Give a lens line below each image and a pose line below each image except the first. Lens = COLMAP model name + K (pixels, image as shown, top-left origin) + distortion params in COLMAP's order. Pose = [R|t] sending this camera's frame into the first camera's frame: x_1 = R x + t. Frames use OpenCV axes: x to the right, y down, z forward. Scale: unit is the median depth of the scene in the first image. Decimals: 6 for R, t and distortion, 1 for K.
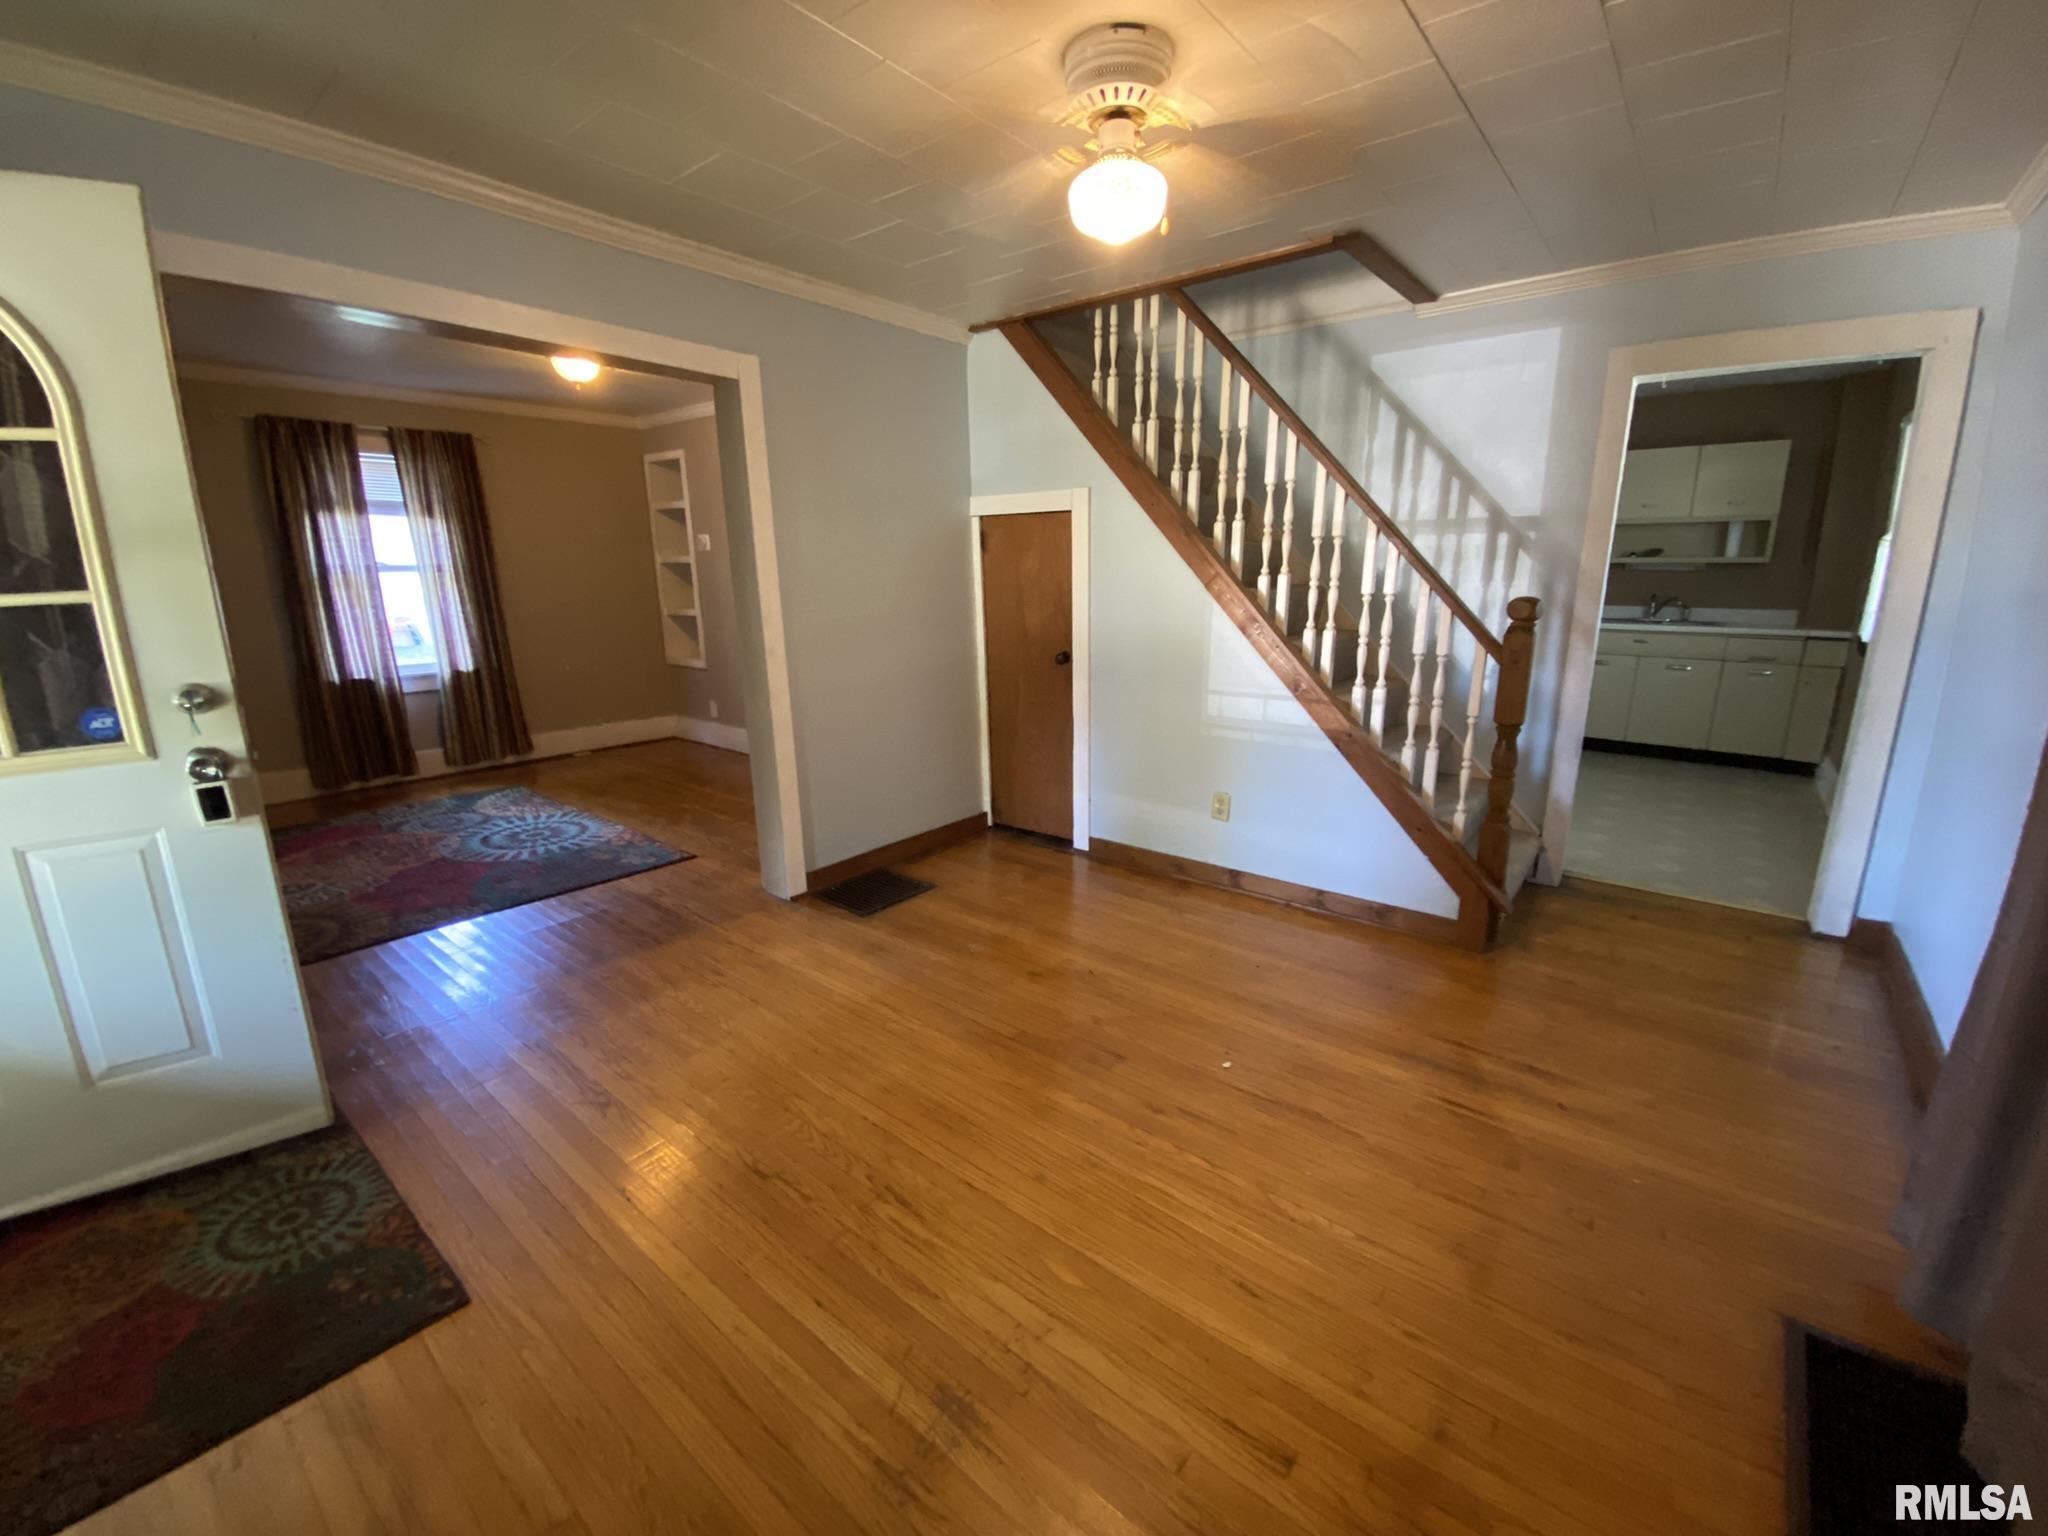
lens RADIAL K [[833.1, 0, 1035.4], [0, 833.1, 771.8], [0, 0, 1]] dist [-0.003752, -0.002833]
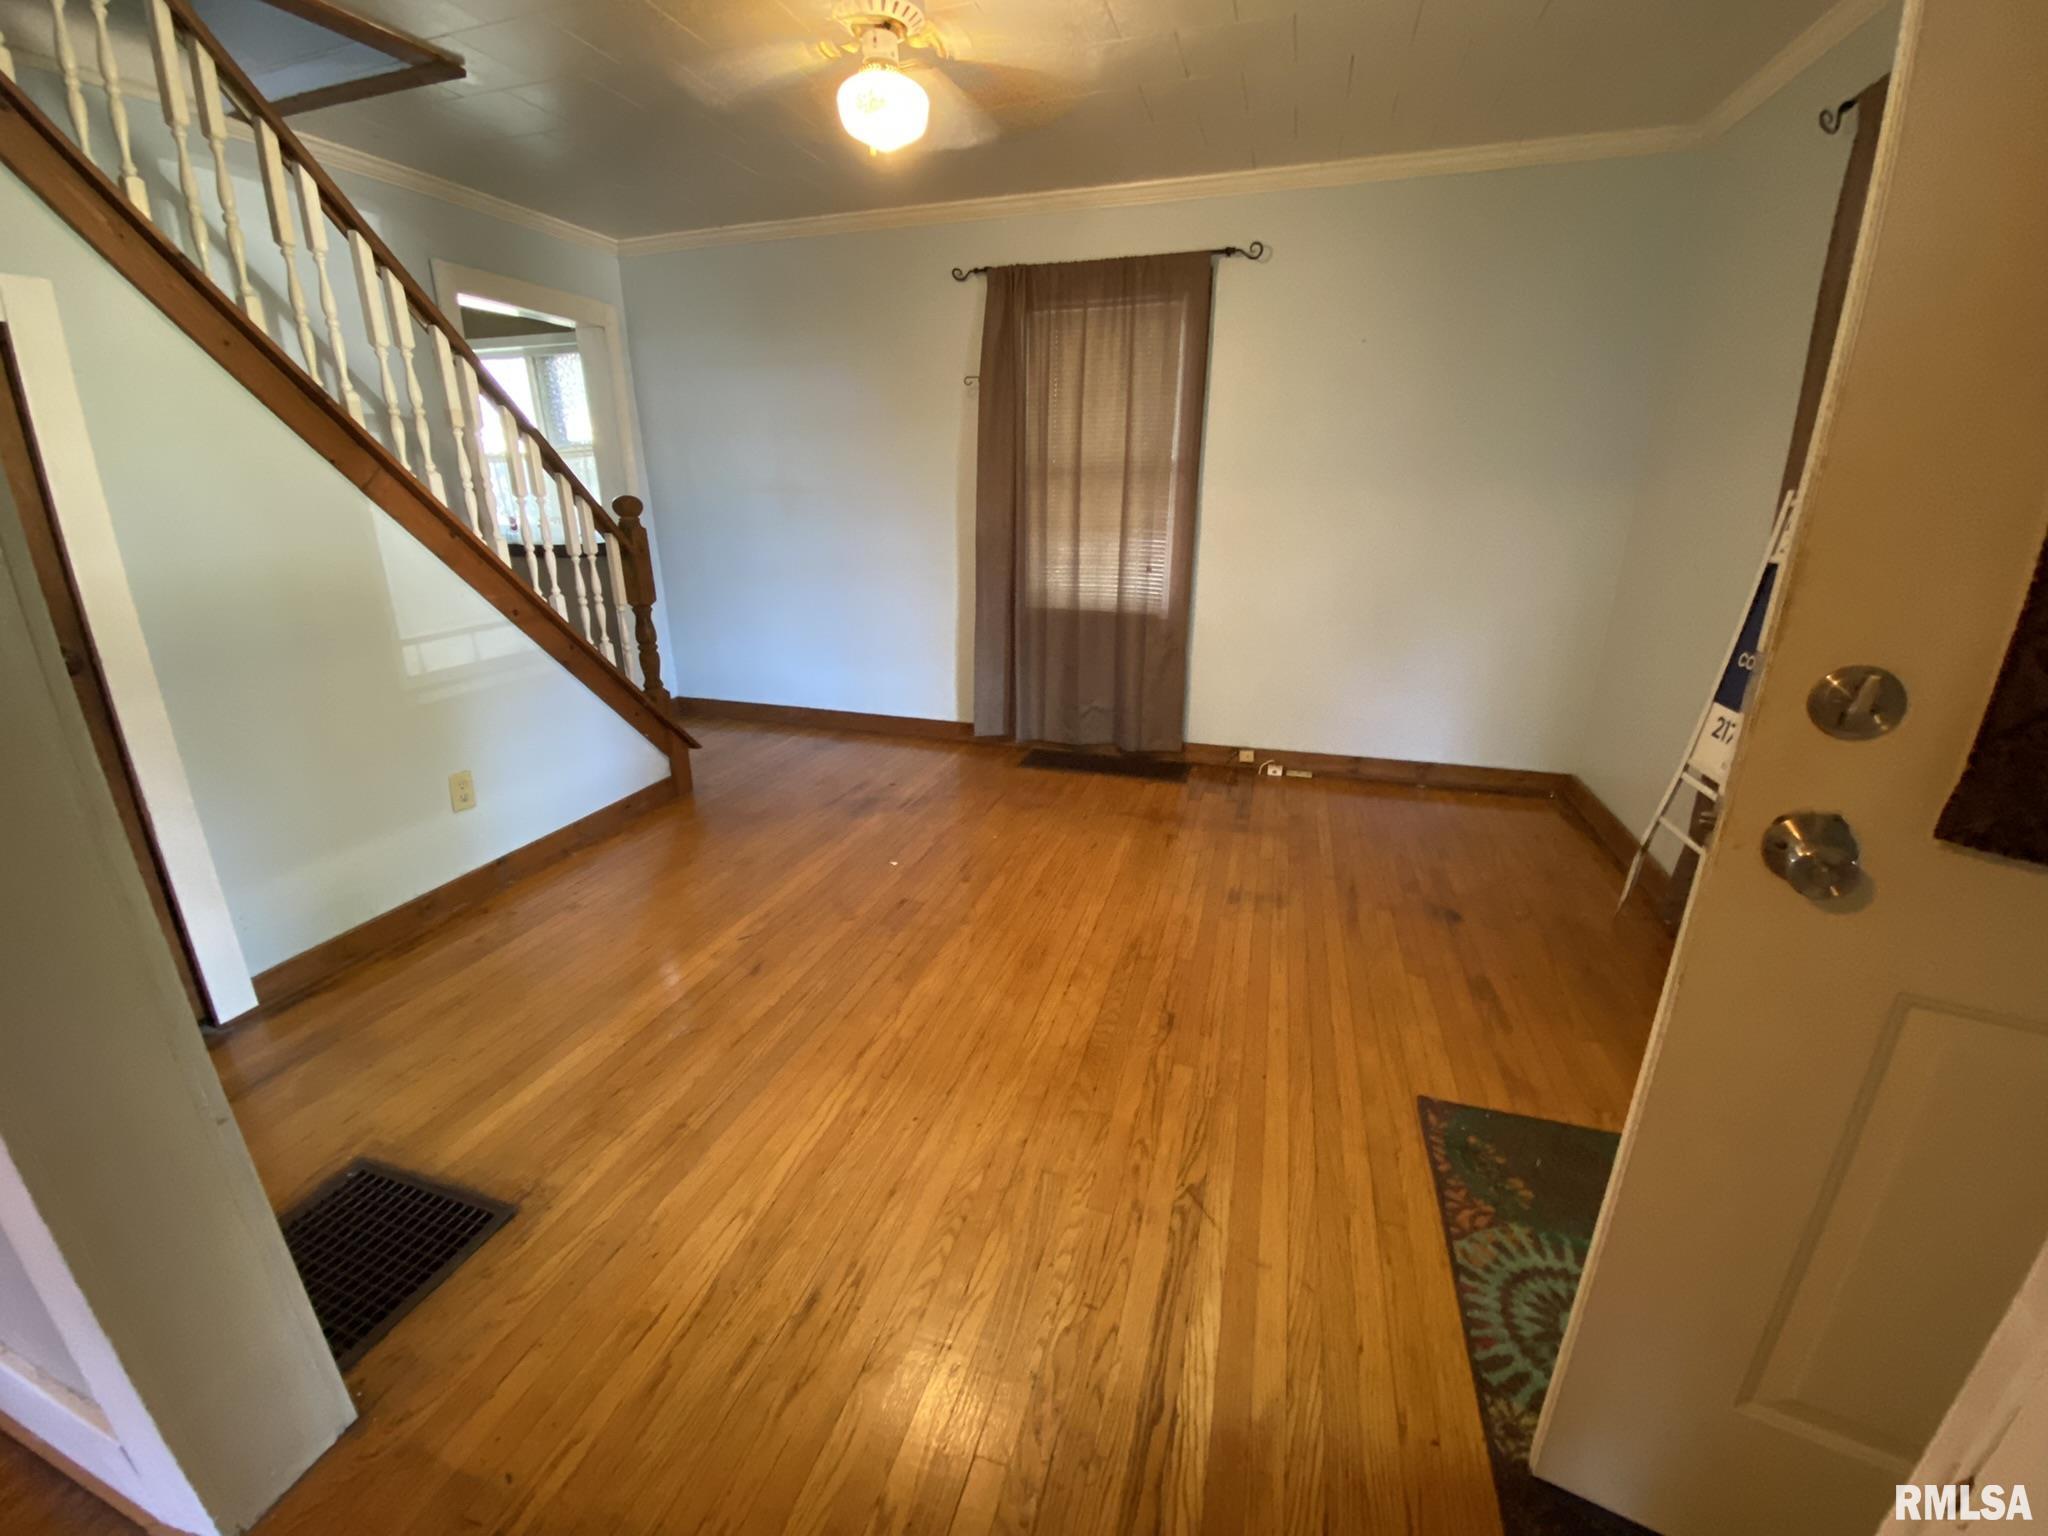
lens RADIAL K [[833.1, 0, 1040.3], [0, 833.1, 749.5], [0, 0, 1]] dist [-0.003752, -0.002833]
pose [[-0.387332, -0.269654, 0.881624, -0.637356], [0.228500, 0.898355, 0.375161, -0.156631], [-0.893175, 0.346762, -0.286346, 0.761004]]
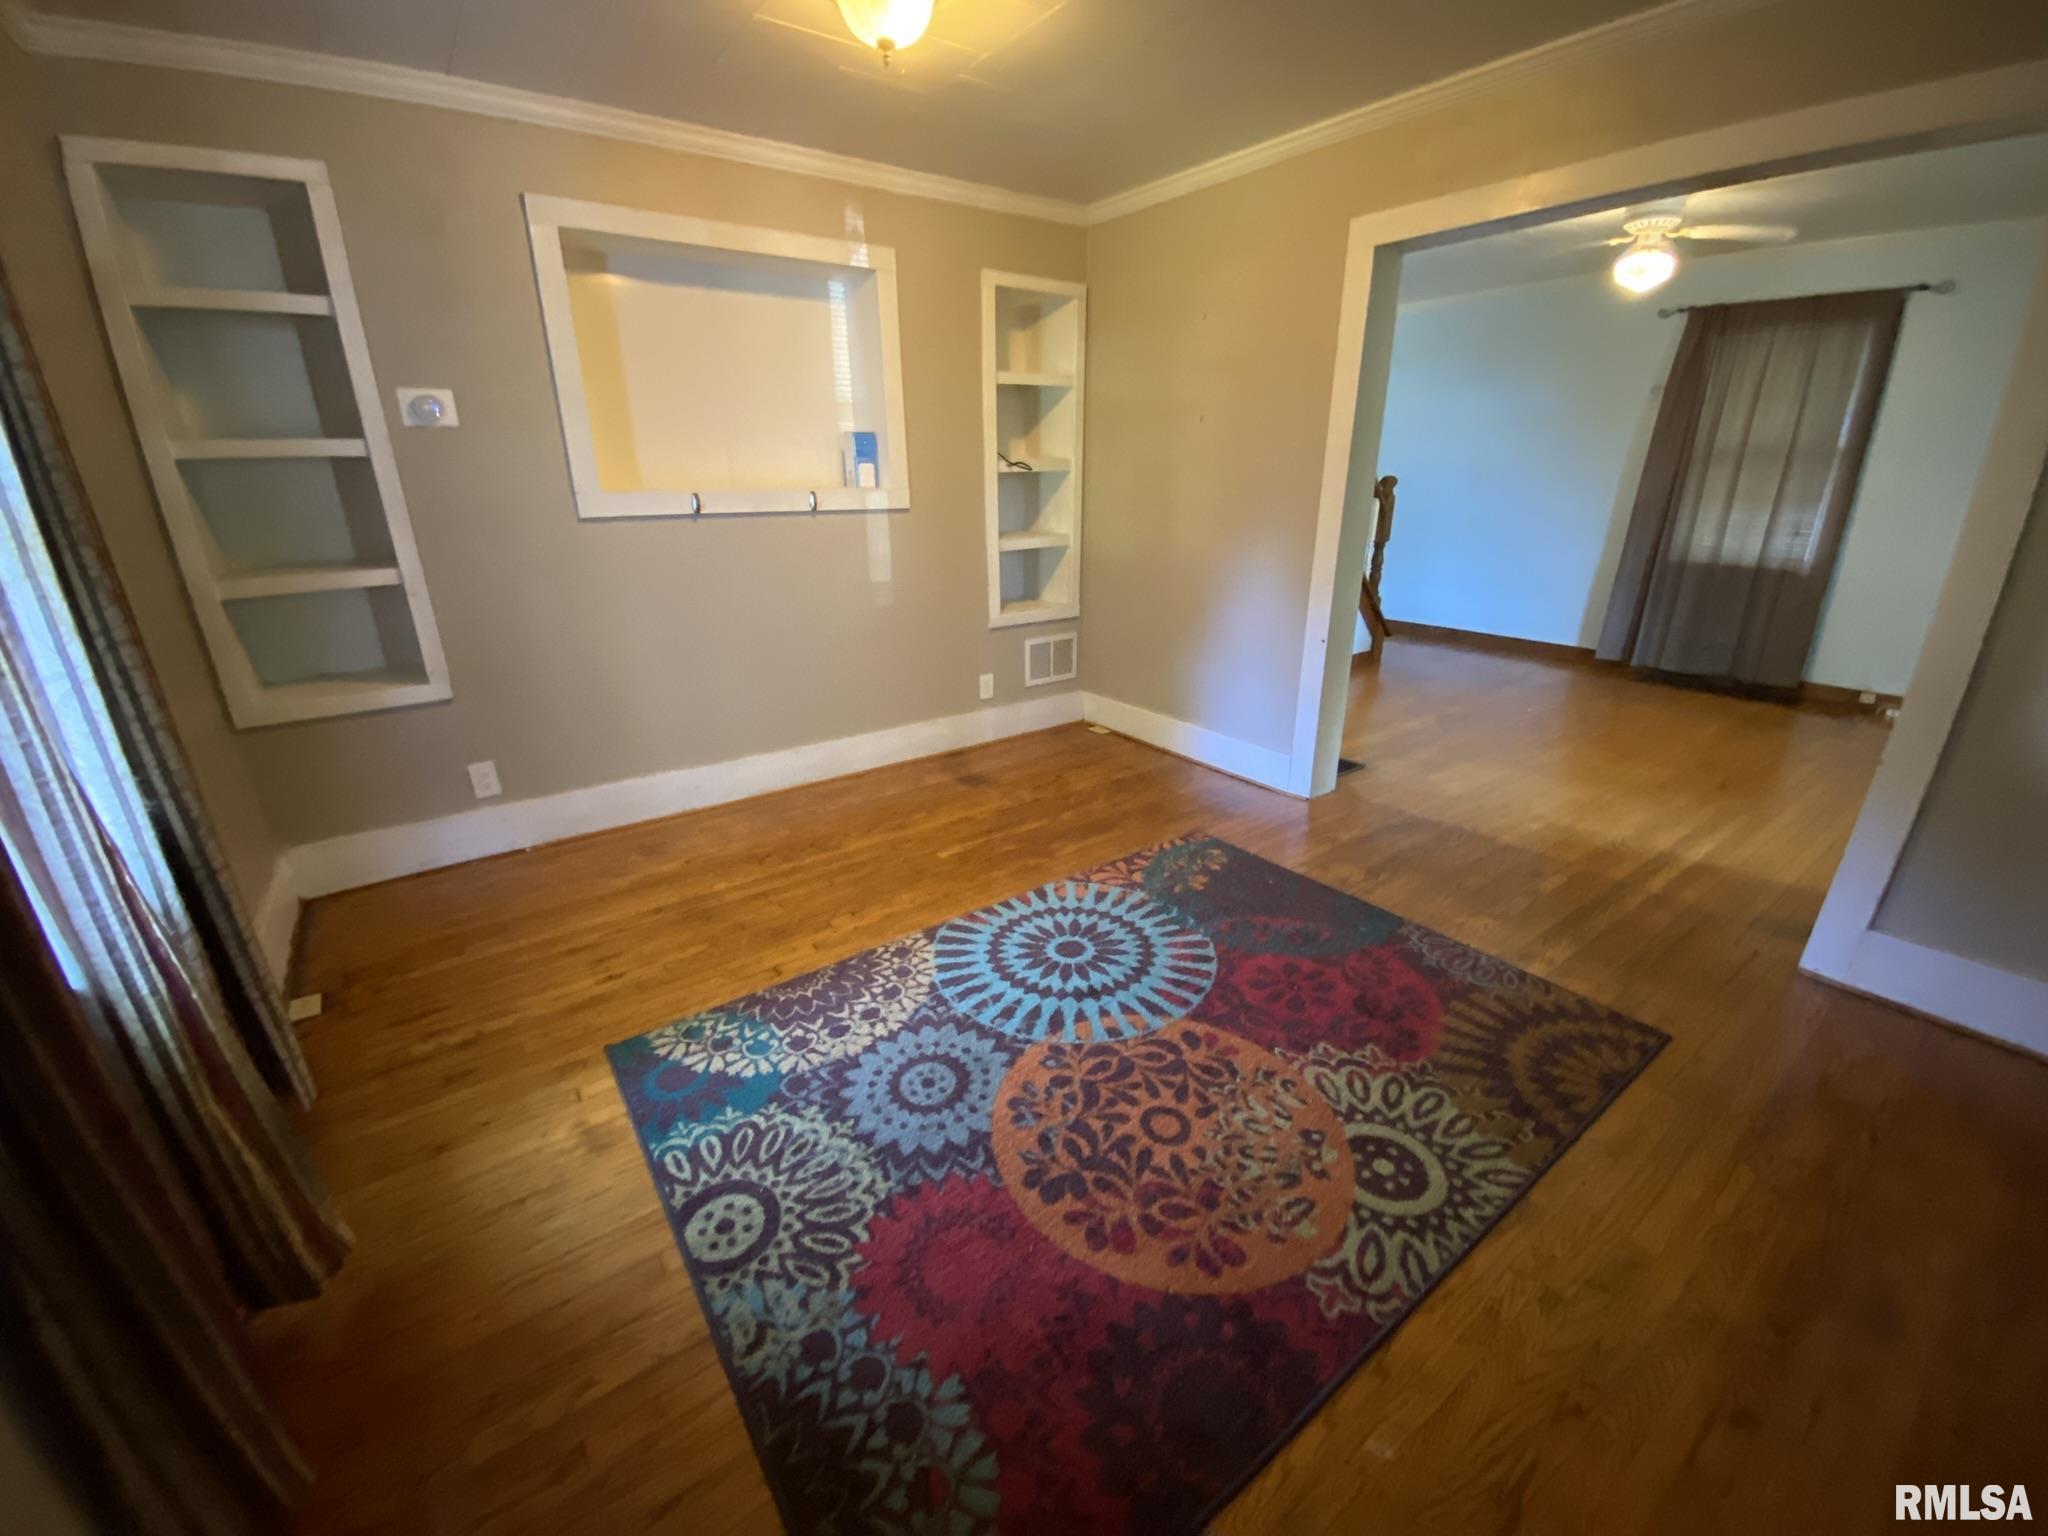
lens RADIAL K [[833.1, 0, 1015.9], [0, 833.1, 758.3], [0, 0, 1]] dist [-0.003752, -0.002833]
pose [[0.262904, -0.311523, 0.913145, -1.344085], [0.249556, 0.936188, 0.247534, -0.234154], [-0.931989, 0.162803, 0.323870, 1.046461]]
